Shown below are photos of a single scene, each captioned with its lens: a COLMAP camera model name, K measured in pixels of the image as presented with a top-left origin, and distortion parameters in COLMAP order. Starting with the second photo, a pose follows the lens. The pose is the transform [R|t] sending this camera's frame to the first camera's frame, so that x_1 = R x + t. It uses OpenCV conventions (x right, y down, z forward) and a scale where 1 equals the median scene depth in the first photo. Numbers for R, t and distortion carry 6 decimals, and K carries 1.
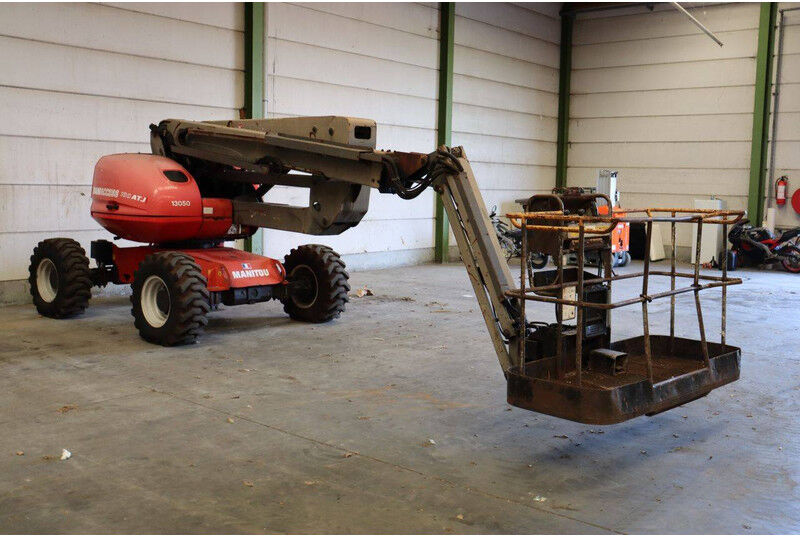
lens RADIAL K [[824.0, 0, 428.8], [0, 824.0, 267.0], [0, 0, 1]] dist [-0.097673, 0.200597]
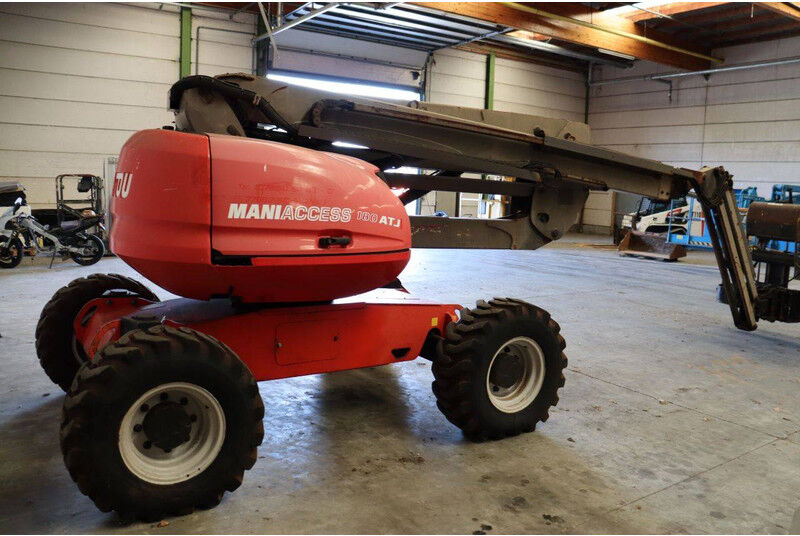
lens RADIAL K [[641.0, 0, 400.0], [0, 641.0, 268.0], [0, 0, 1]] dist [-0.064934, -0.000721]
pose [[0.292873, -0.136998, 0.946286, -1.035528], [0.071530, 0.990048, 0.121195, -0.140055], [-0.953472, 0.032193, 0.299758, 1.142249]]
